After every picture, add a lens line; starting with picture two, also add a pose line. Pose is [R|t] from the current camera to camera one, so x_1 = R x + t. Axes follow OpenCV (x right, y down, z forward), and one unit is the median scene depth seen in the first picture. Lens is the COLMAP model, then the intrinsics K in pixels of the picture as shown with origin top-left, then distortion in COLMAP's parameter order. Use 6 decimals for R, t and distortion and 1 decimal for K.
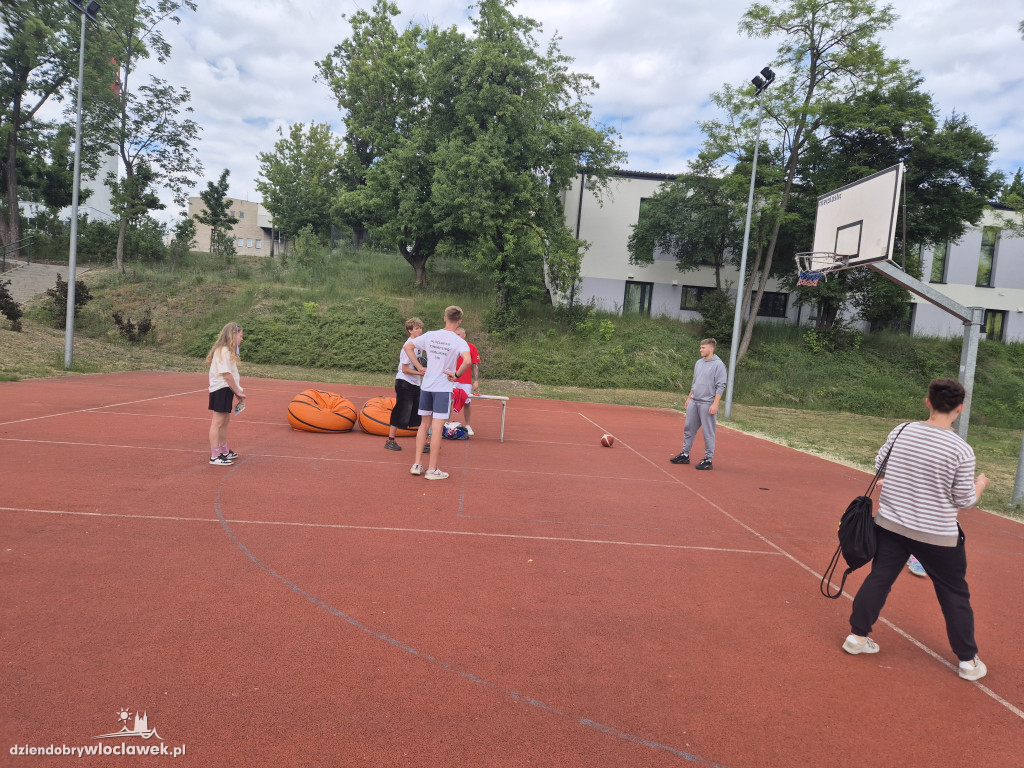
lens RADIAL K [[683.0, 0, 514.5], [0, 683.0, 400.7], [0, 0, 1]] dist [0.071268, -0.062776]
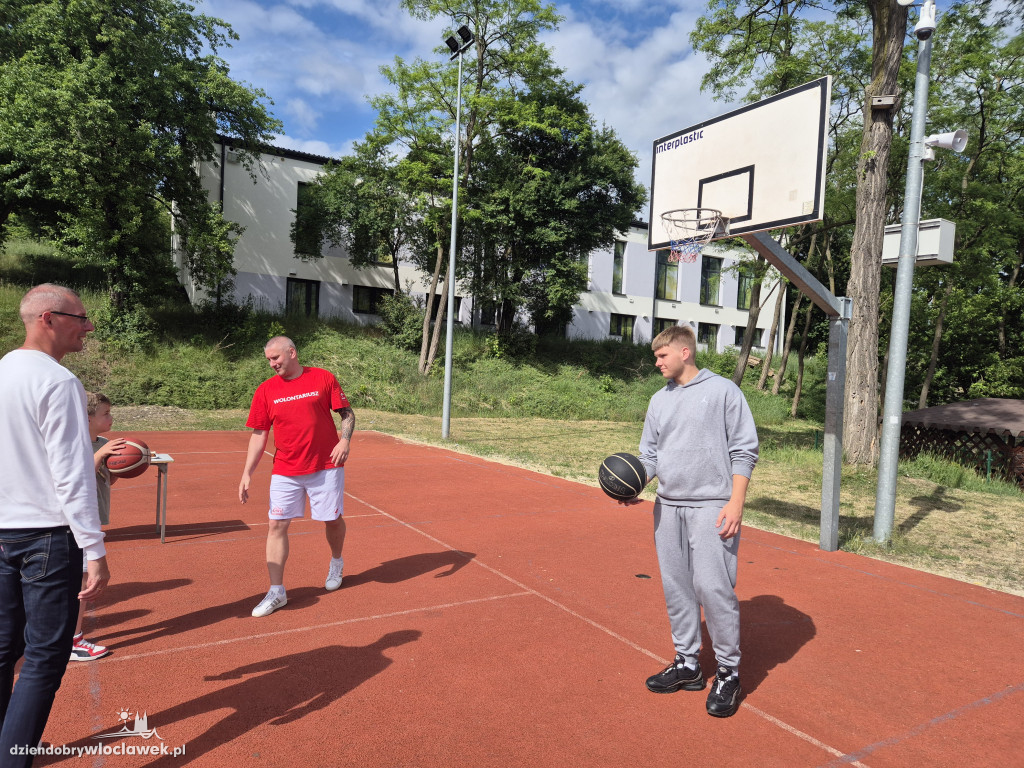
lens RADIAL K [[683.0, 0, 504.4], [0, 683.0, 389.2], [0, 0, 1]] dist [0.071268, -0.062776]
pose [[0.878427, -0.050130, 0.475240, -0.014691], [0.062455, 0.997996, -0.010168, -0.014874], [-0.473778, 0.038612, 0.879797, 0.159299]]
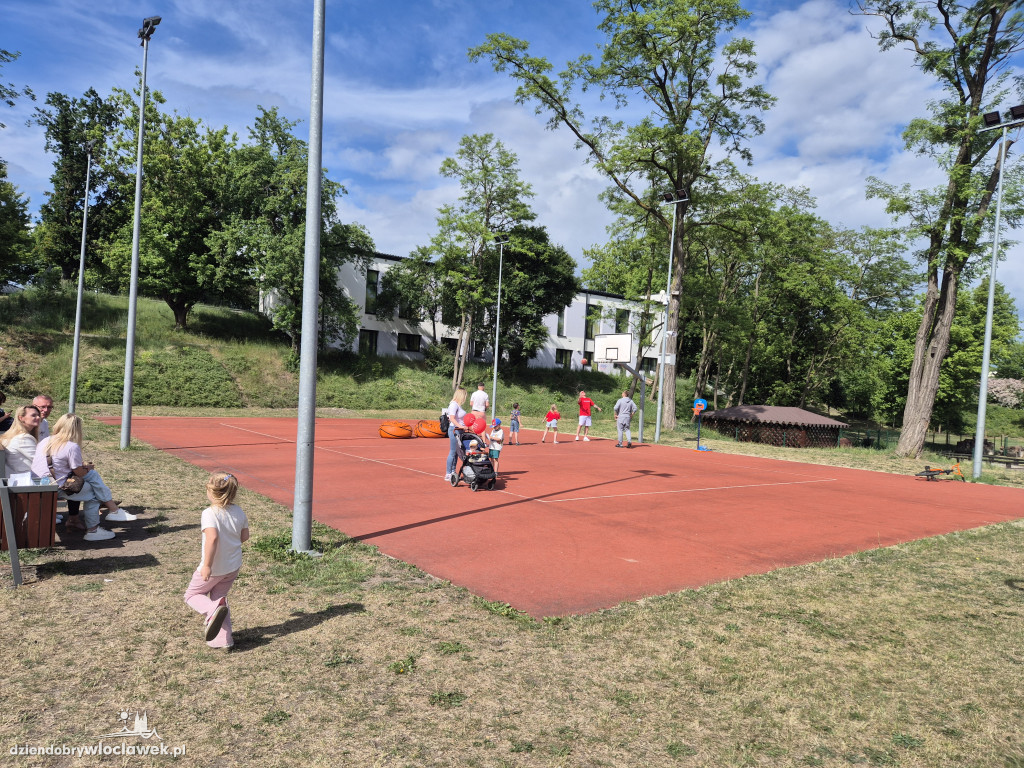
lens RADIAL K [[683.0, 0, 503.0], [0, 683.0, 394.7], [0, 0, 1]] dist [0.071268, -0.062776]
pose [[0.823072, -0.044534, 0.566189, -0.456061], [0.061895, 0.998017, -0.011478, -0.016701], [-0.564555, 0.044491, 0.824196, -0.321924]]
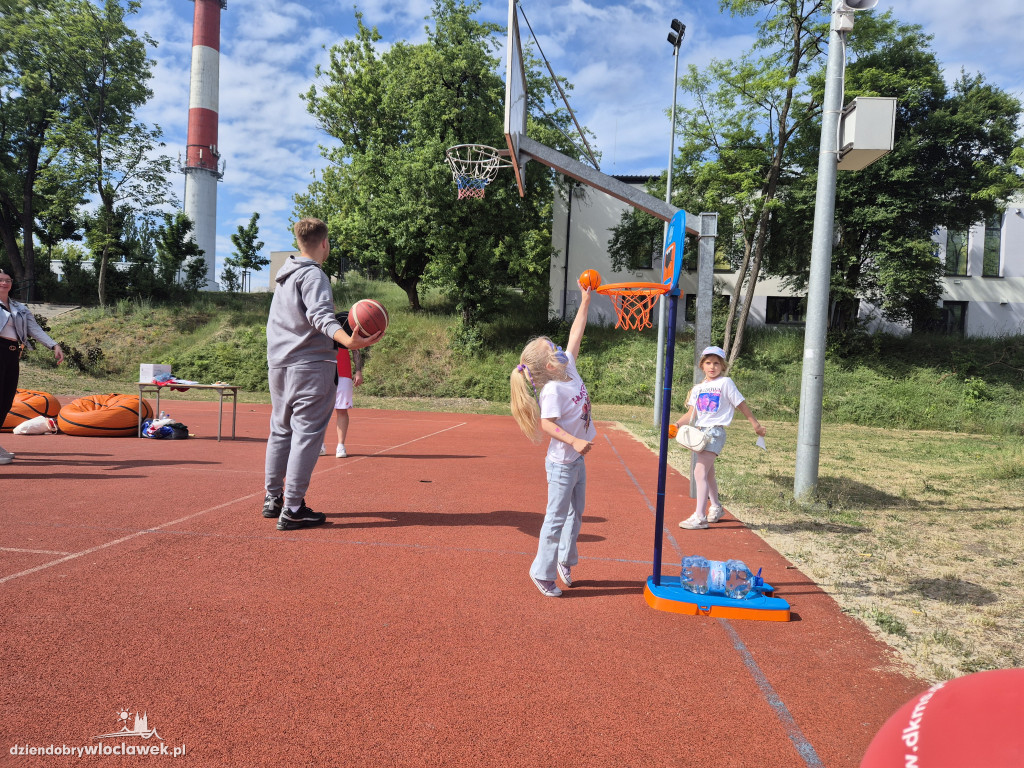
lens RADIAL K [[683.0, 0, 521.8], [0, 683.0, 388.7], [0, 0, 1]] dist [0.071268, -0.062776]
pose [[0.990084, -0.033981, -0.136307, 0.180508], [0.023293, 0.996582, -0.079252, 0.028834], [0.138535, 0.075291, 0.987491, 0.098305]]
